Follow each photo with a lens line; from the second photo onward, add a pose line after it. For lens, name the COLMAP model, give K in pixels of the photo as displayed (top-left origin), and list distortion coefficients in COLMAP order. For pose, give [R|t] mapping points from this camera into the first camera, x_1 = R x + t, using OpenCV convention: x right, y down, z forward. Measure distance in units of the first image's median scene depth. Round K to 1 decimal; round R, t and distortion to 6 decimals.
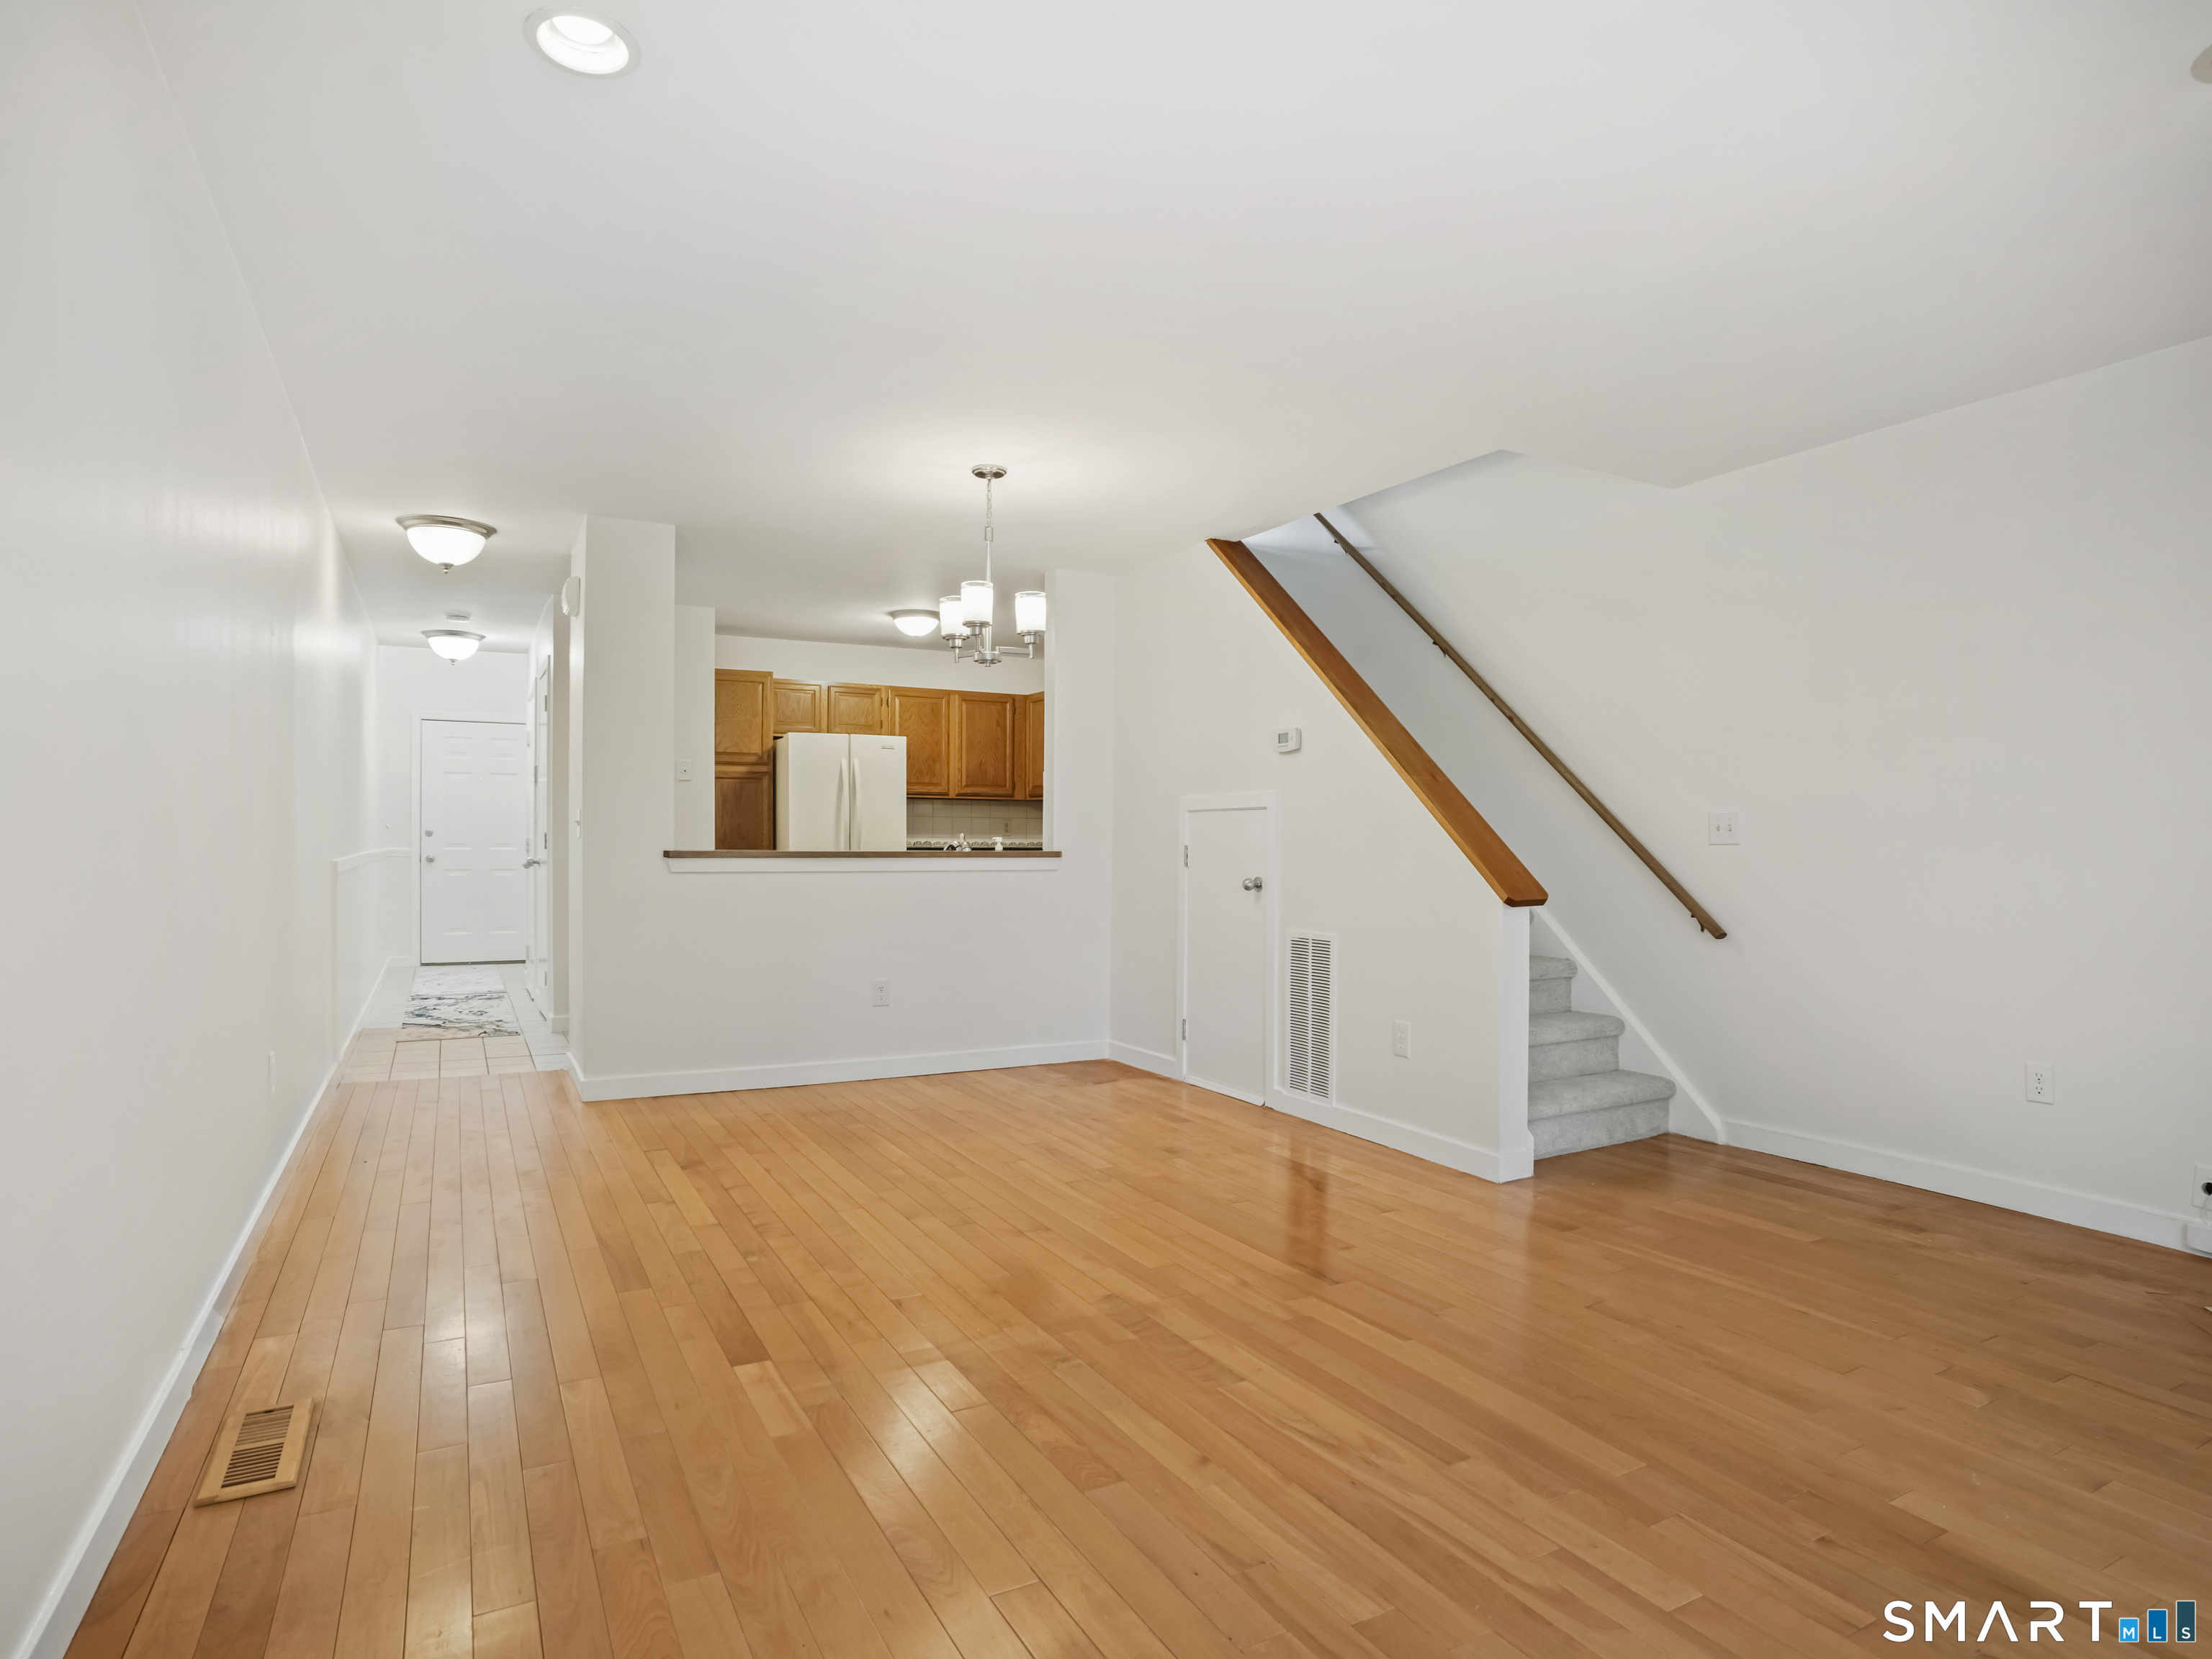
lens RADIAL K [[1217.1, 0, 1082.2], [0, 1217.1, 827.3], [0, 0, 1]] dist [-0.079446, 0.042744]
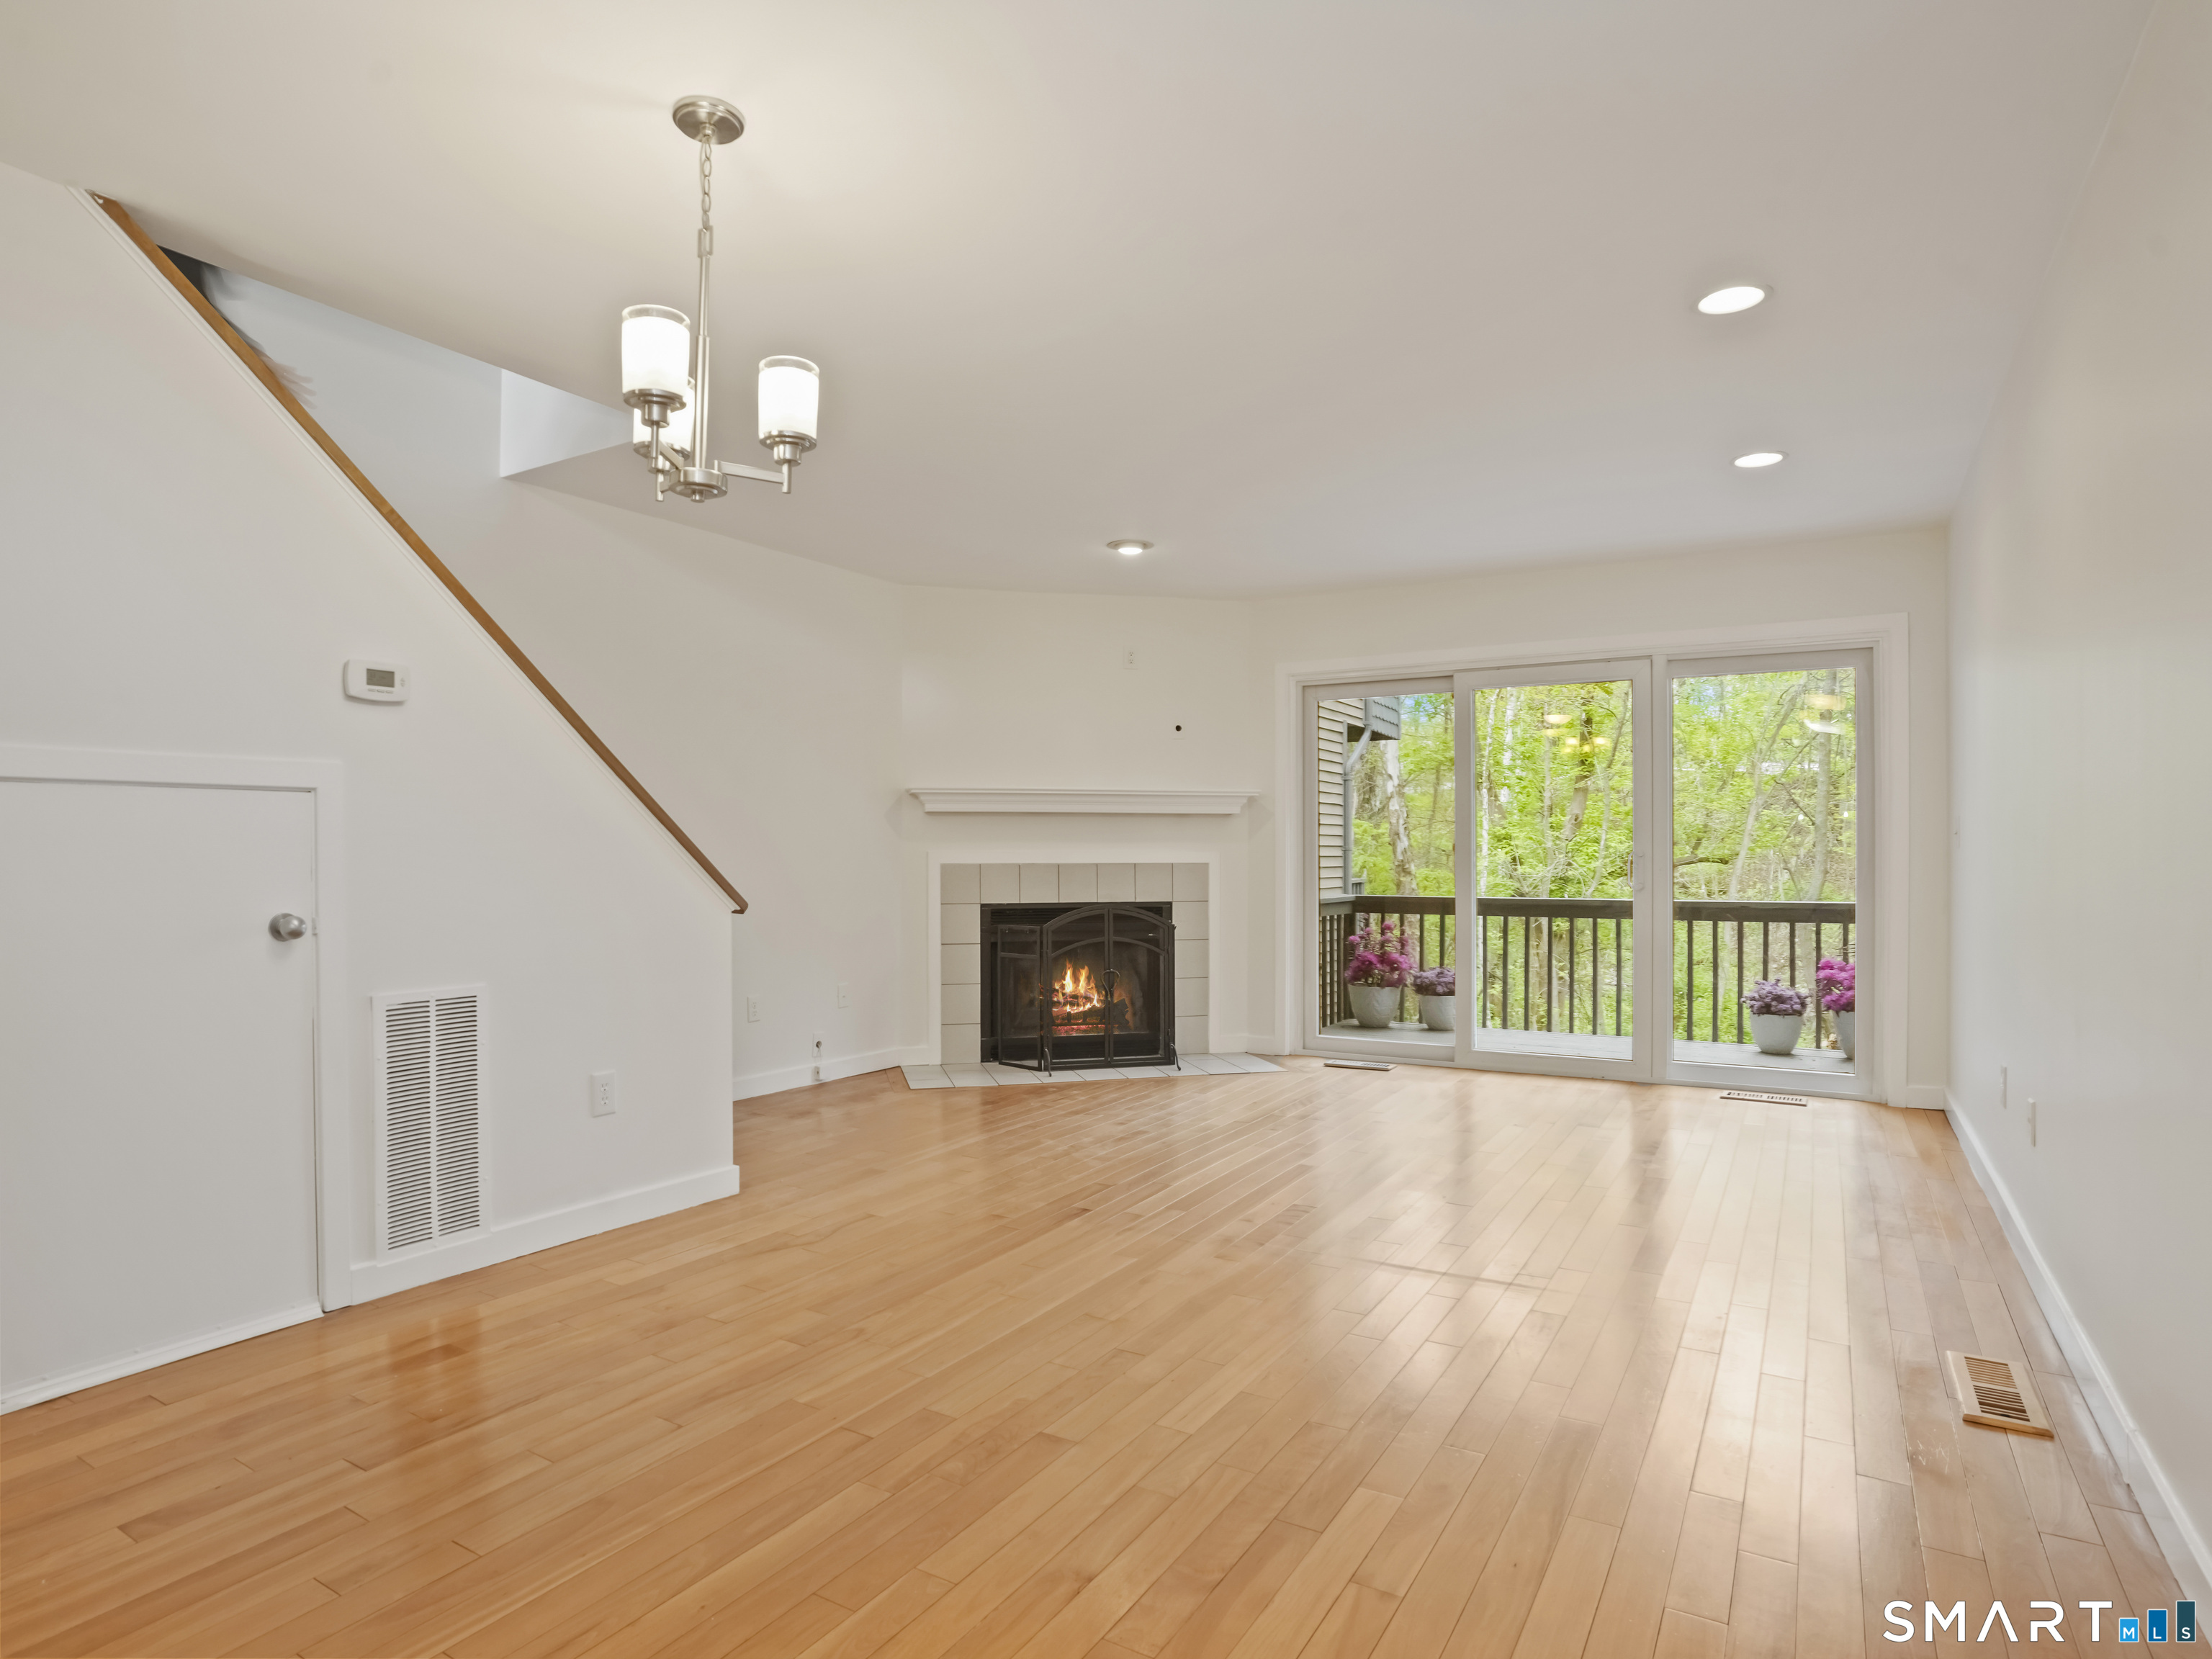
lens RADIAL K [[1208.7, 0, 1099.5], [0, 1208.7, 856.3], [0, 0, 1]] dist [-0.088099, 0.036376]
pose [[-0.510277, -0.006568, 0.859985, -0.579868], [-0.013617, 0.999907, -0.000443, 0.011245], [-0.859902, -0.011937, -0.510319, 1.103987]]
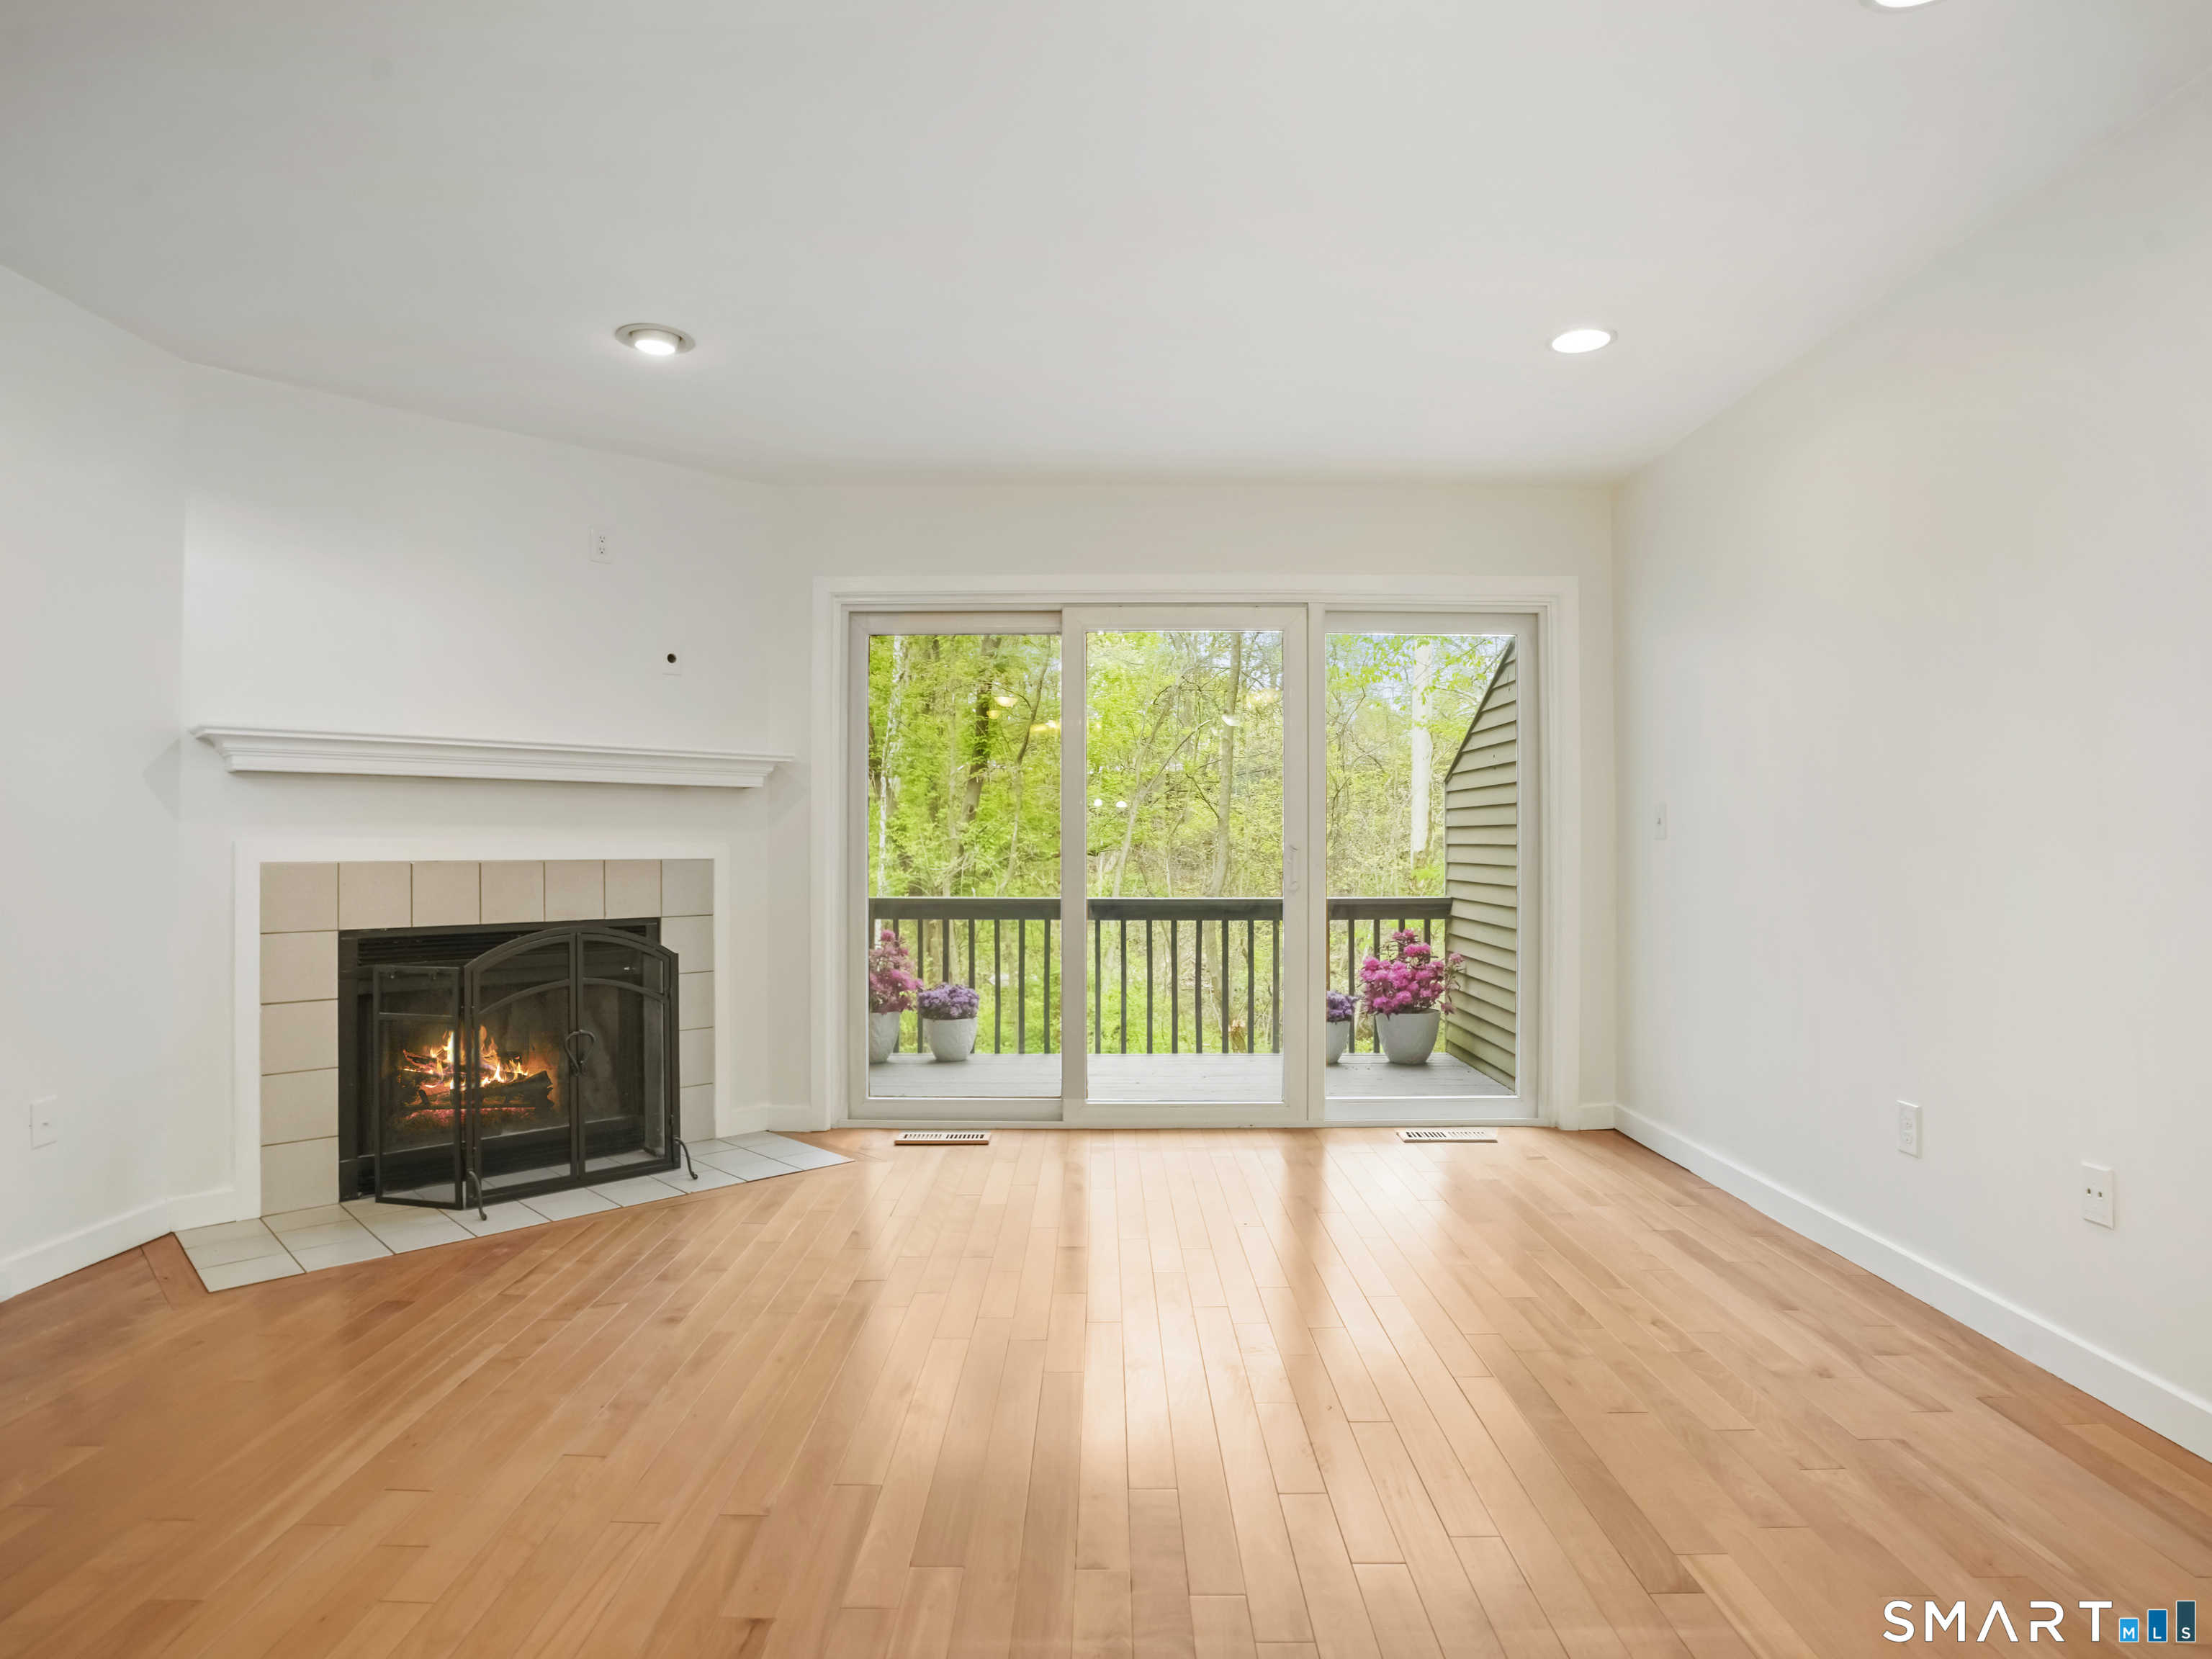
lens RADIAL K [[1217.1, 0, 1082.2], [0, 1217.1, 827.3], [0, 0, 1]] dist [-0.079446, 0.042744]
pose [[-0.874858, 0.002197, 0.484374, -0.130652], [-0.011038, 0.999640, -0.024471, 0.012177], [-0.484253, -0.026755, -0.874519, 0.967697]]
